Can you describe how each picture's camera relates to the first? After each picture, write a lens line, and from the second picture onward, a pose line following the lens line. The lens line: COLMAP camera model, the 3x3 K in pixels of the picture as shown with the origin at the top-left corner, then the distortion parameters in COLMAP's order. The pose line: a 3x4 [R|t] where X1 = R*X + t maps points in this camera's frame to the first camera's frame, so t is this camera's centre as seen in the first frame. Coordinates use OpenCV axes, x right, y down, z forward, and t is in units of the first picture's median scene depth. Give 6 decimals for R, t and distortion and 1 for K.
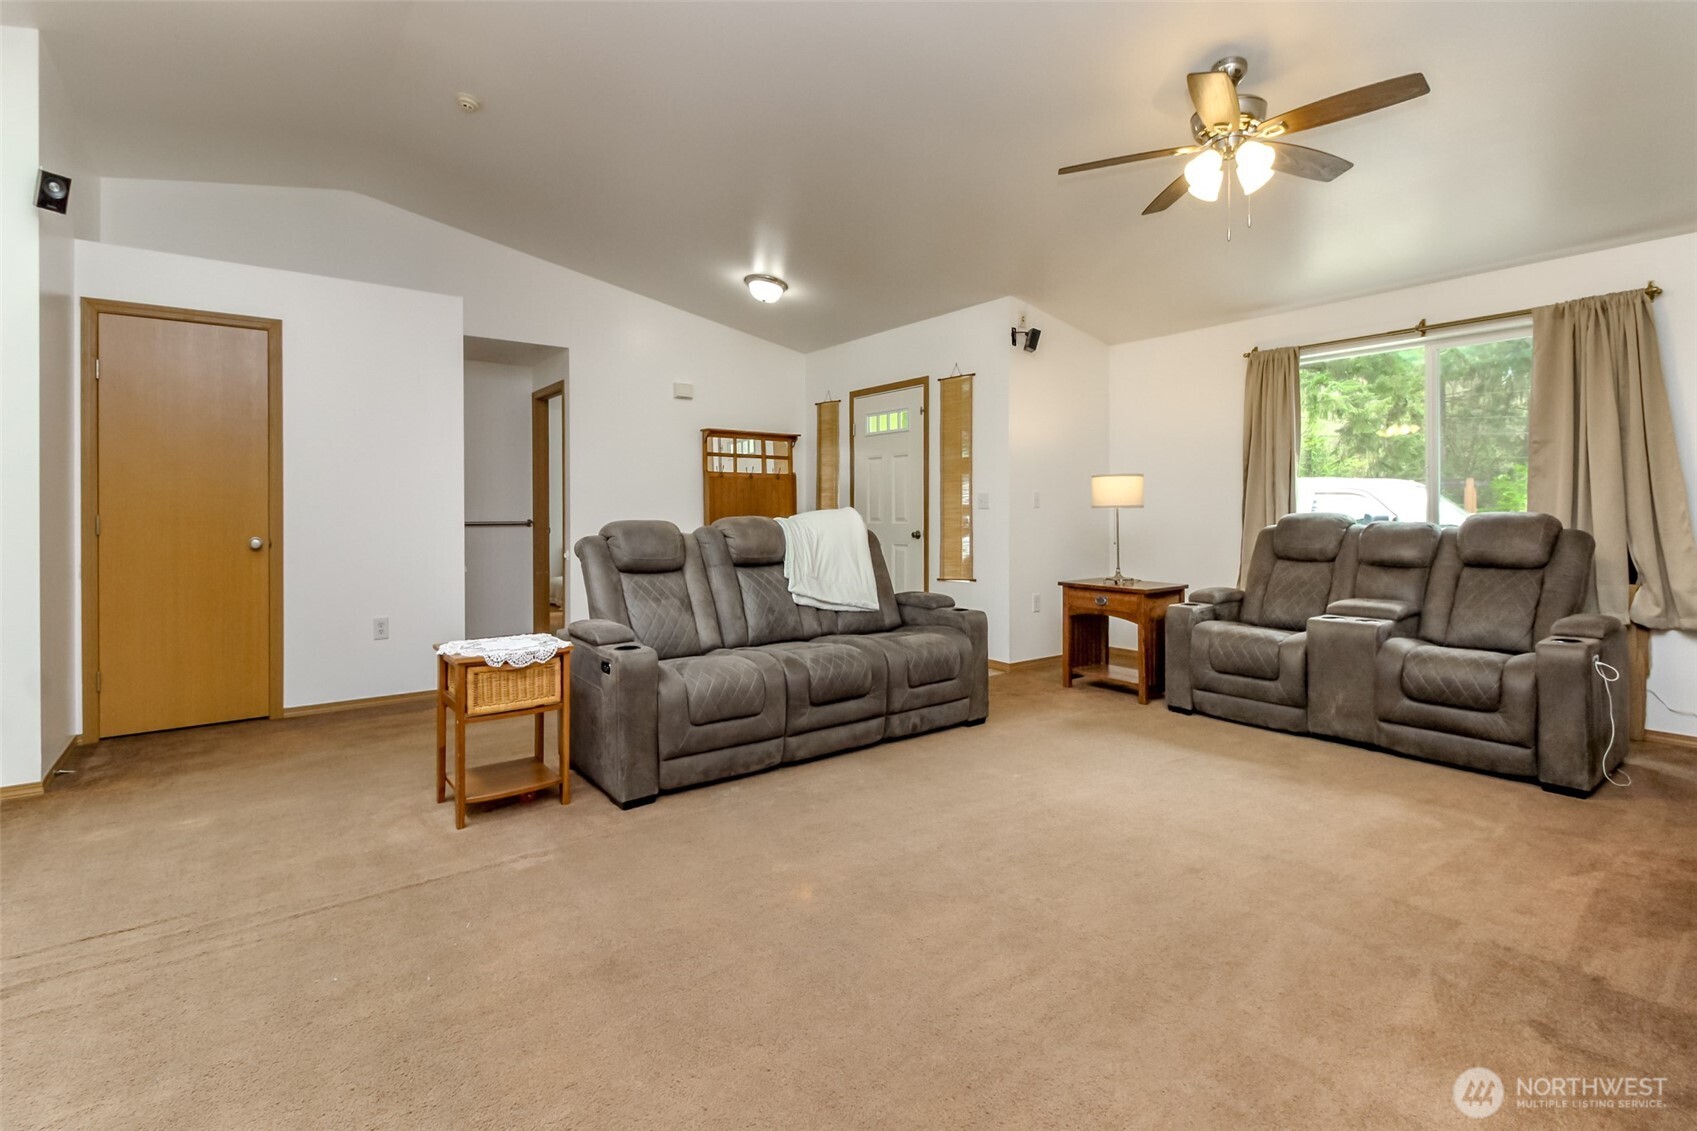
lens RADIAL K [[795.6, 0, 872.6], [0, 795.6, 526.2], [0, 0, 1]] dist [0.001340, -0.000320]
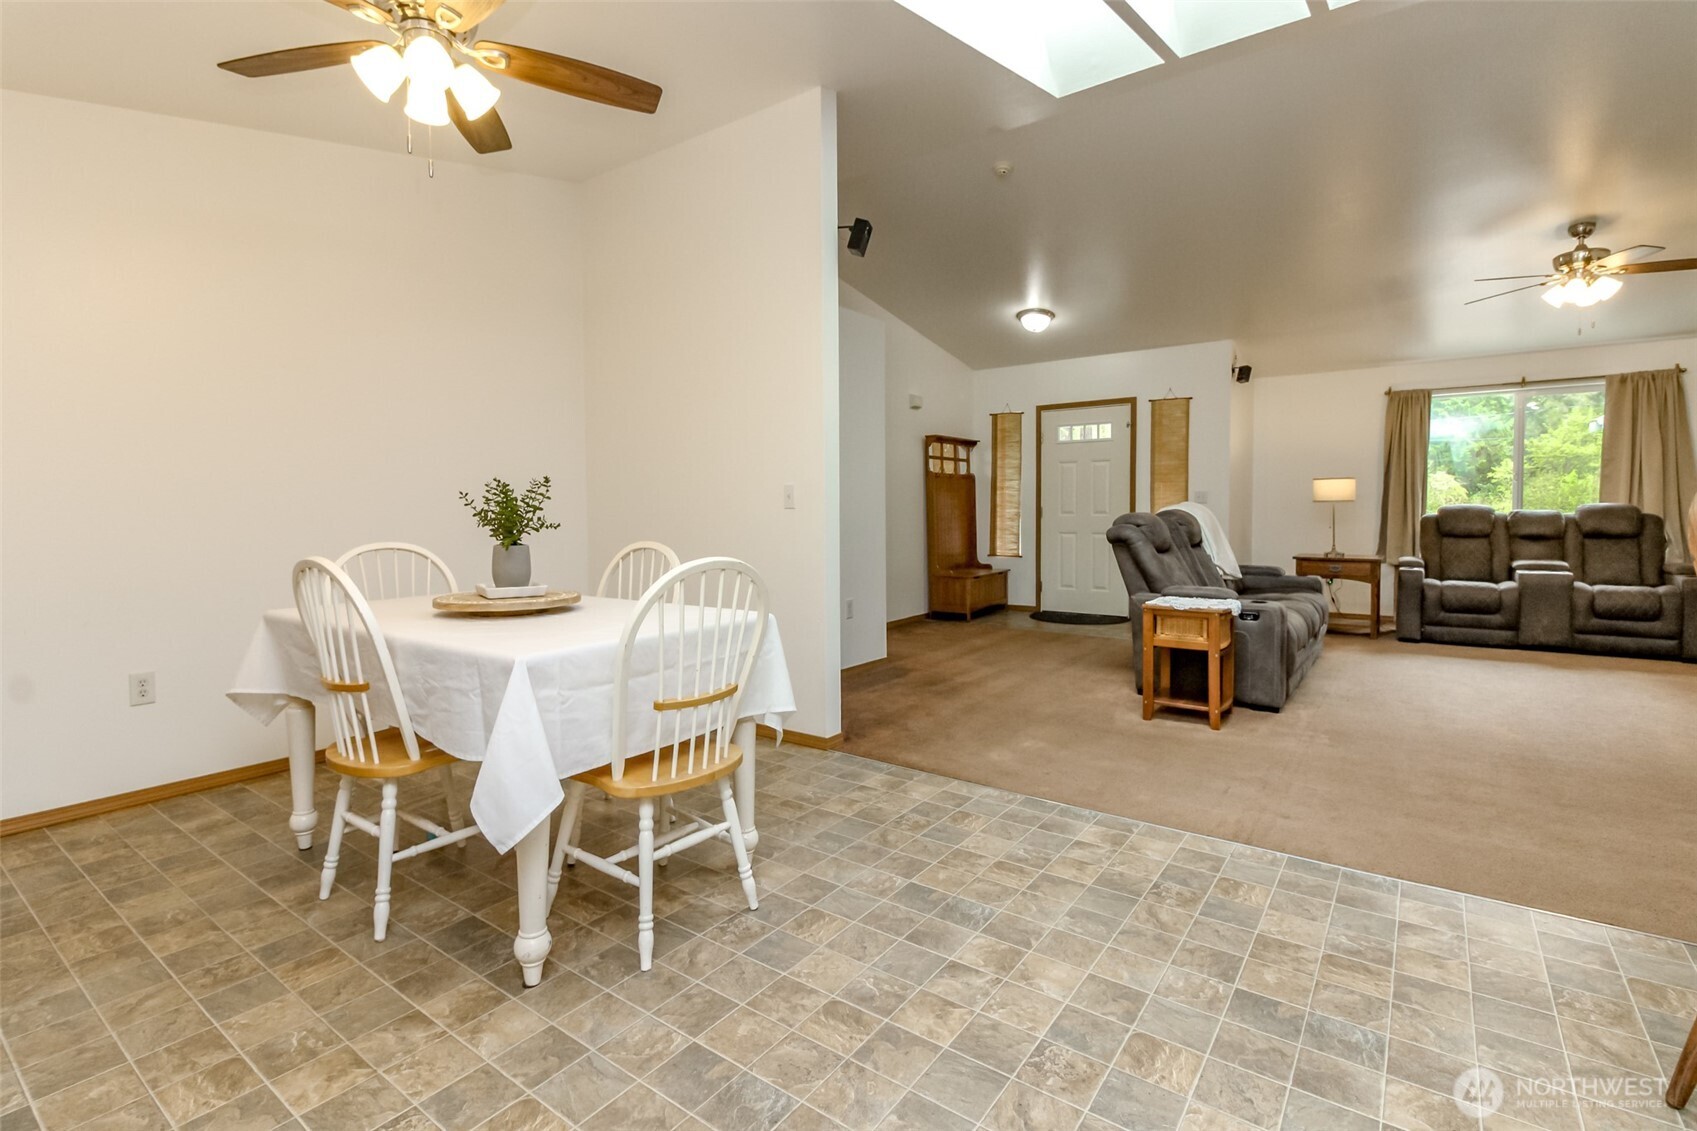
lens RADIAL K [[771.3, 0, 846.1], [0, 771.3, 553.8], [0, 0, 1]] dist [0.002997, -0.010023]
pose [[0.964117, -0.023702, 0.264417, -0.846628], [0.012242, 0.998916, 0.044904, -0.002950], [-0.265195, -0.040055, 0.963363, -0.070710]]
